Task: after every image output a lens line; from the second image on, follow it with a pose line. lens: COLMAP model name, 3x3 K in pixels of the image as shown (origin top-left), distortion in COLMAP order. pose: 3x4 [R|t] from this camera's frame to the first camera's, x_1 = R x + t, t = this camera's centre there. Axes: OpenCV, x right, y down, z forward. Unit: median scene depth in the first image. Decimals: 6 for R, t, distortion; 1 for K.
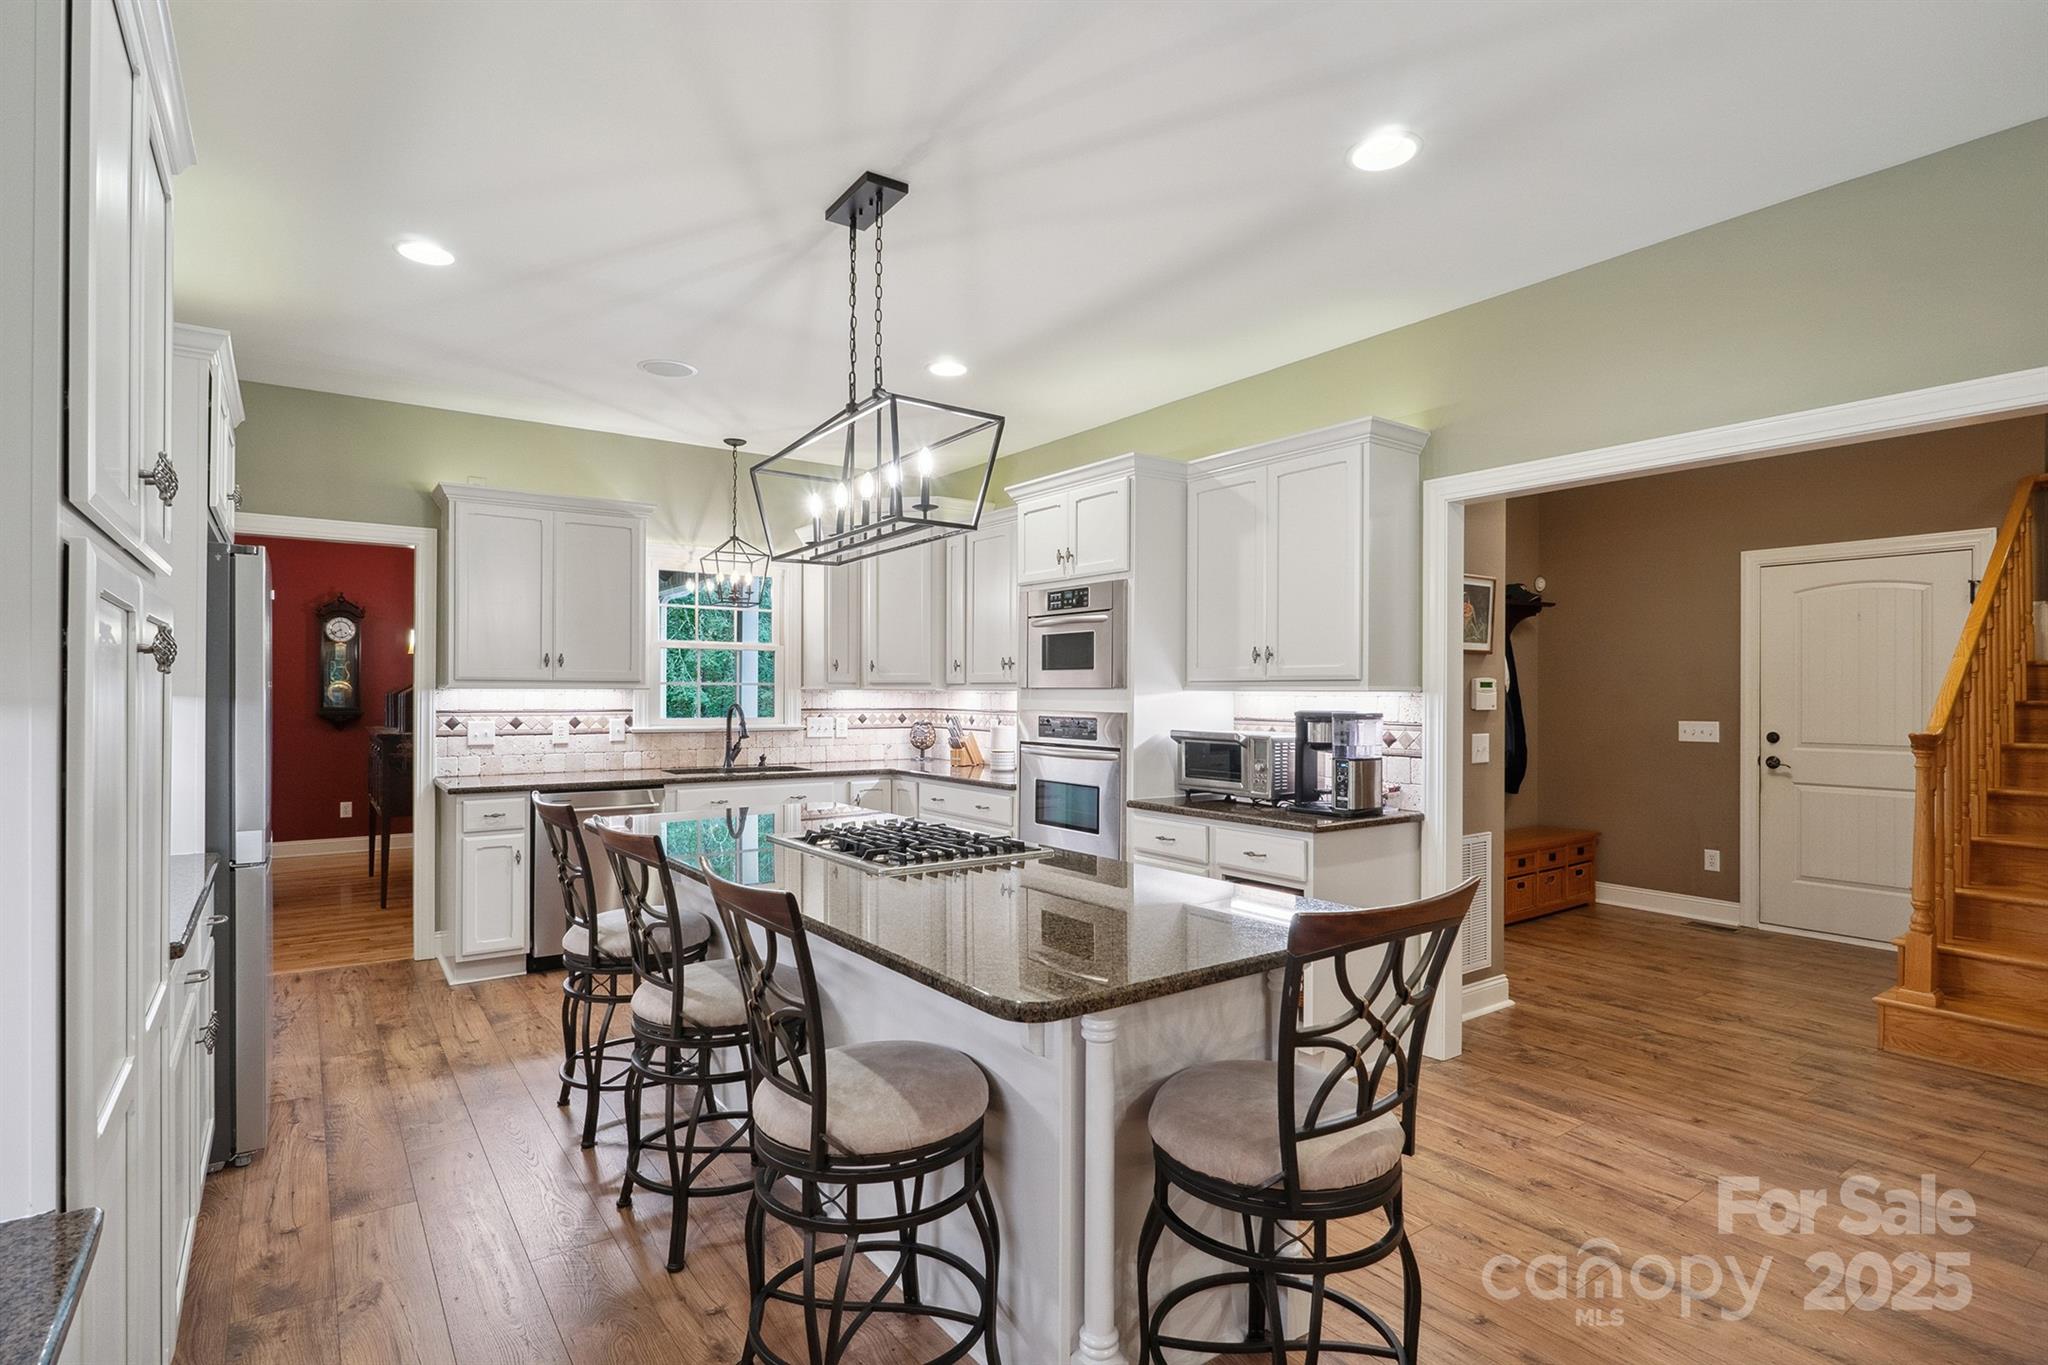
lens RADIAL K [[1026.3, 0, 1024.0], [0, 1026.3, 682.5], [0, 0, 1]] dist [0.001200, -0.000631]
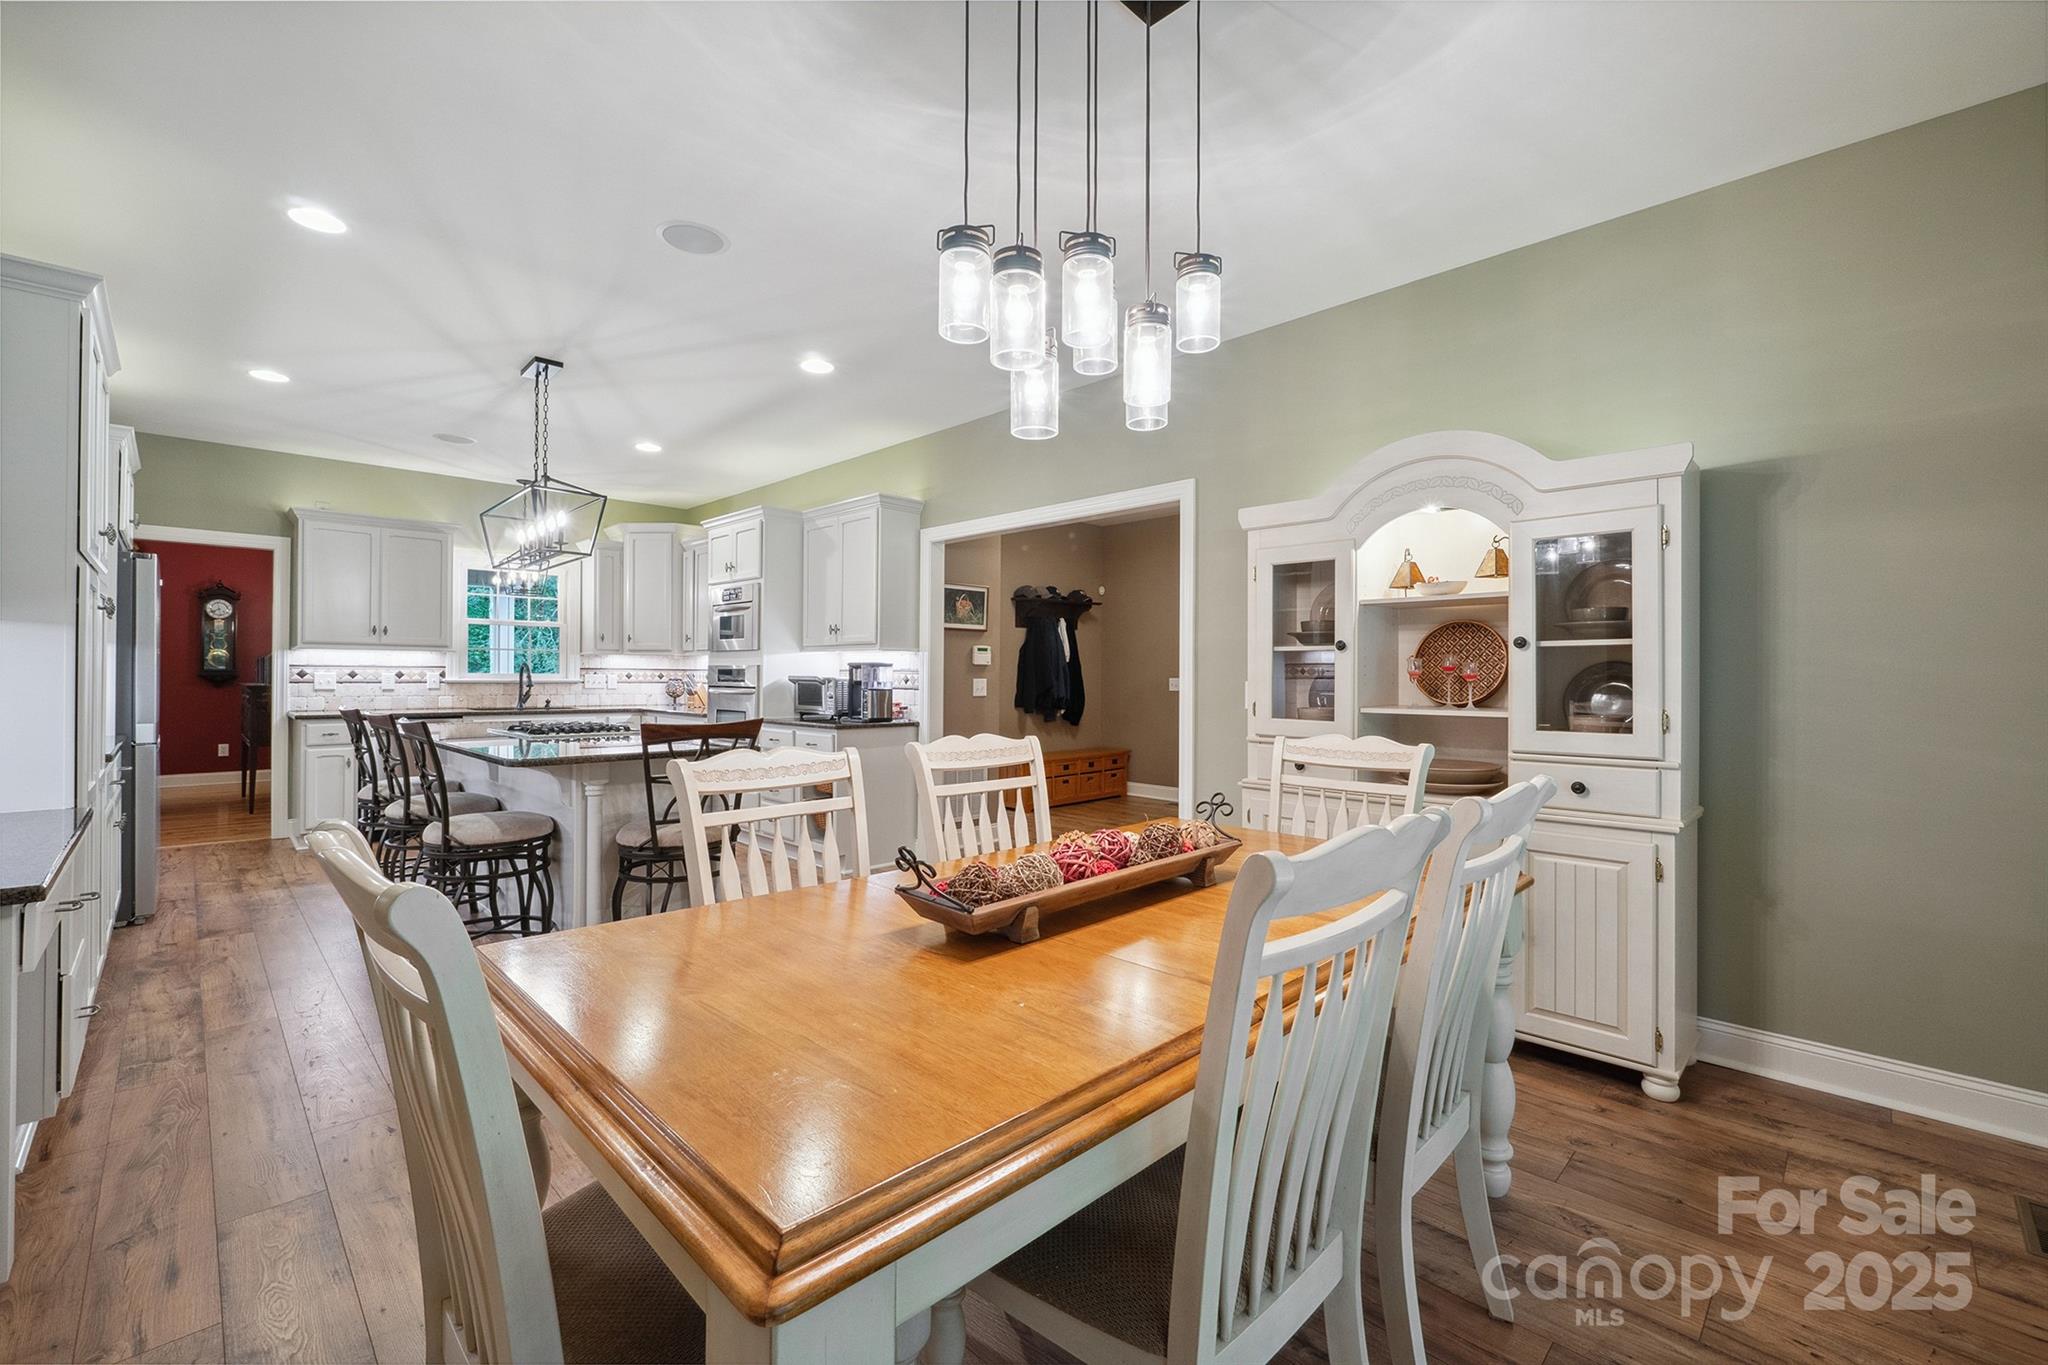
lens RADIAL K [[863.7, 0, 1023.7], [0, 863.7, 666.6], [0, 0, 1]] dist [-0.002571, -0.000346]
pose [[0.987648, 0.004290, 0.156632, 0.279551], [-0.004430, 0.999990, 0.000547, 0.027573], [-0.156628, -0.001234, 0.987657, -0.387661]]
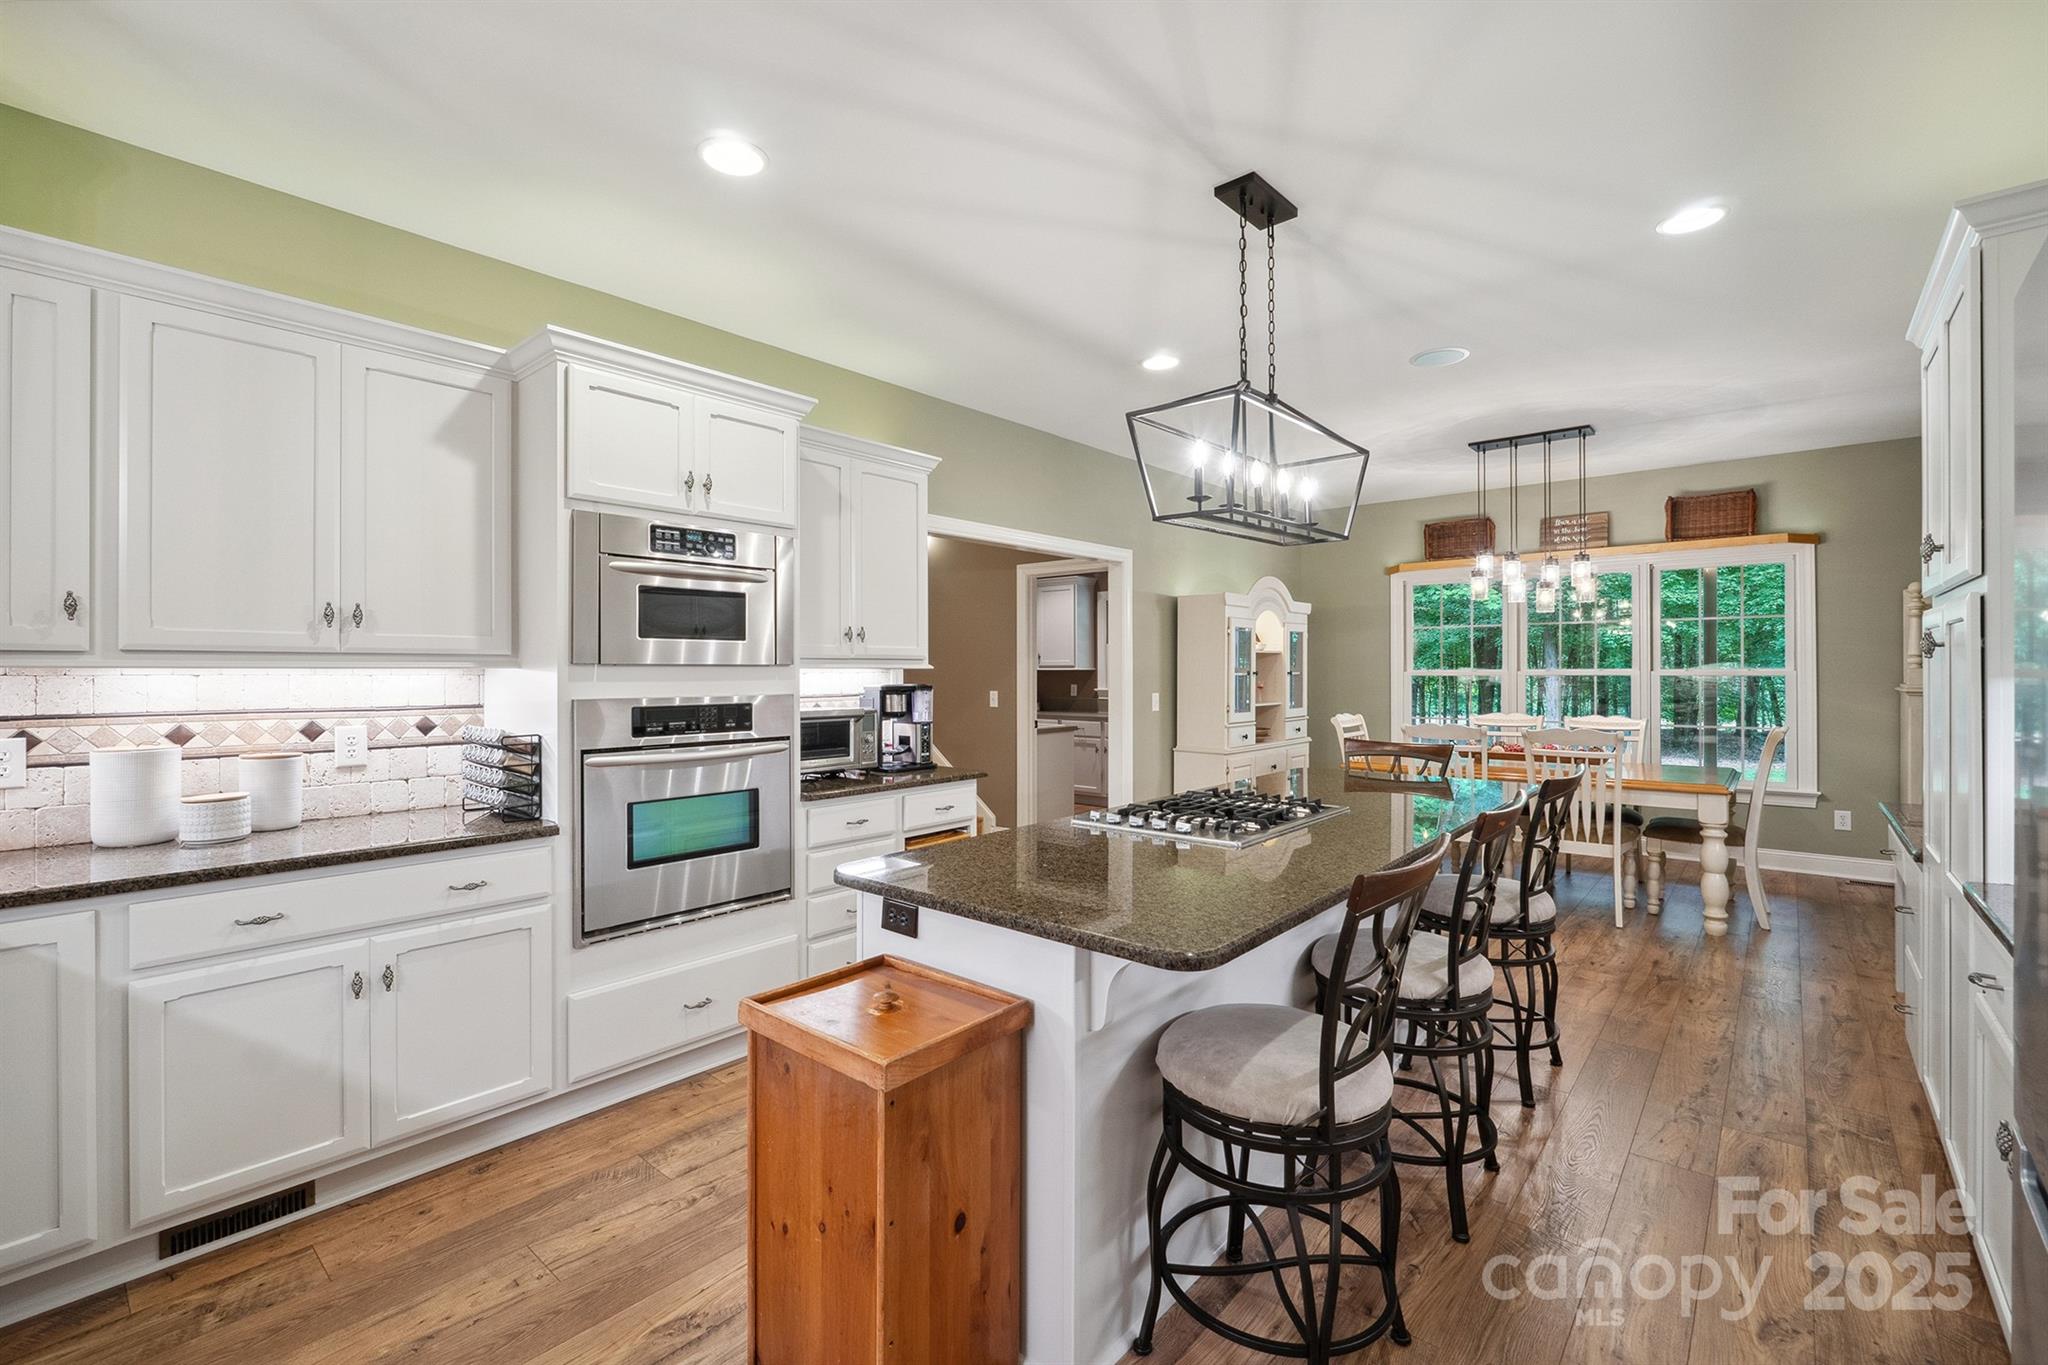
lens RADIAL K [[879.6, 0, 1023.5], [0, 879.6, 664.4], [0, 0, 1]] dist [-0.009687, -0.000088]
pose [[-0.231998, 0.004407, 0.972706, -0.616653], [-0.006946, 0.999957, -0.006187, 0.007586], [-0.972691, -0.008192, -0.231957, 0.913885]]
